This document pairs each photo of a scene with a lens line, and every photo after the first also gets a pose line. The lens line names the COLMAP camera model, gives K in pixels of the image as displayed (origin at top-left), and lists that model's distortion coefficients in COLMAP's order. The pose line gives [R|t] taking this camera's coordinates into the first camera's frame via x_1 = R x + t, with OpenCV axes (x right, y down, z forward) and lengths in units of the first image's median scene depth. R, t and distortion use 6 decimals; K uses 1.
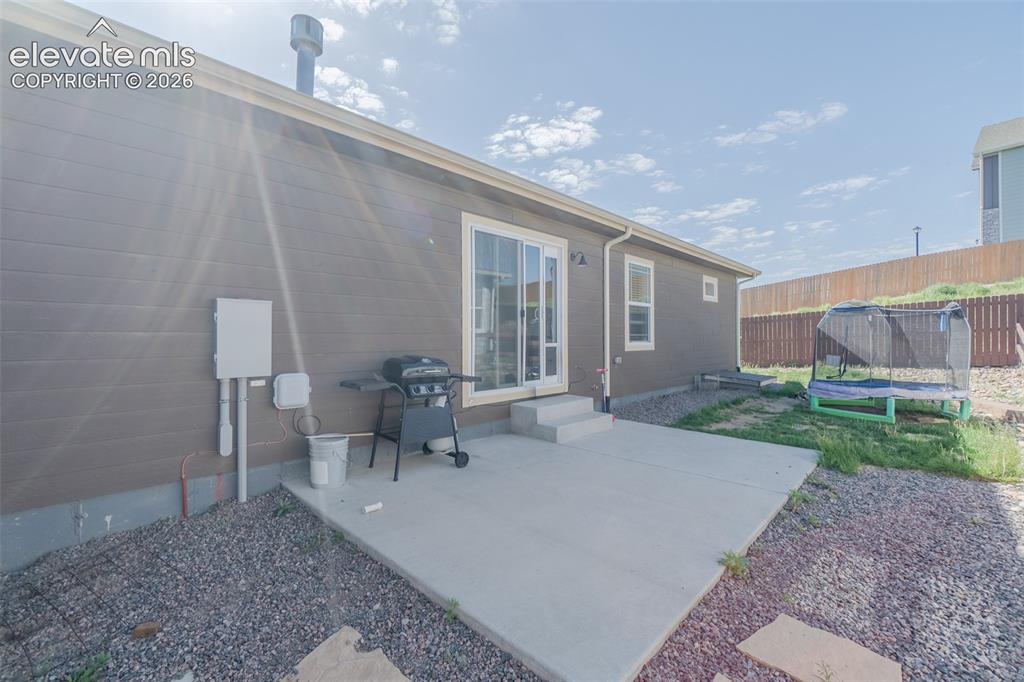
lens RADIAL K [[457.6, 0, 506.1], [0, 457.6, 336.5], [0, 0, 1]] dist [-0.004341, 0.000218]
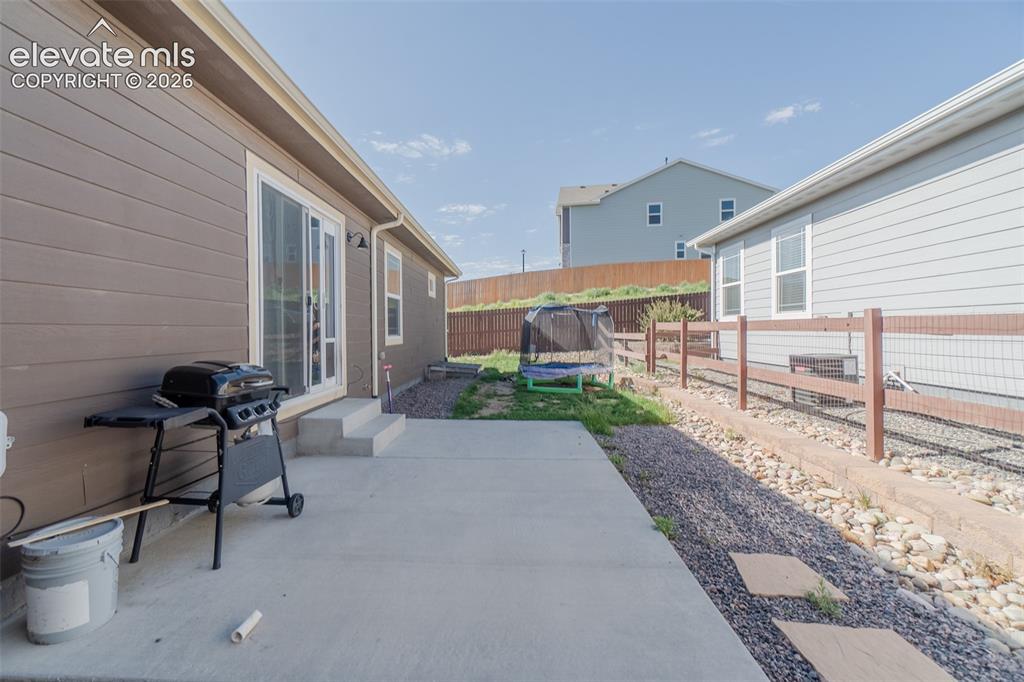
lens RADIAL K [[450.3, 0, 497.1], [0, 450.3, 336.6], [0, 0, 1]] dist [-0.003346, -0.000212]
pose [[0.717307, -0.012163, 0.696651, -0.234658], [0.002220, 0.999882, 0.015171, -0.000270], [-0.696754, -0.009336, 0.717250, 0.191481]]
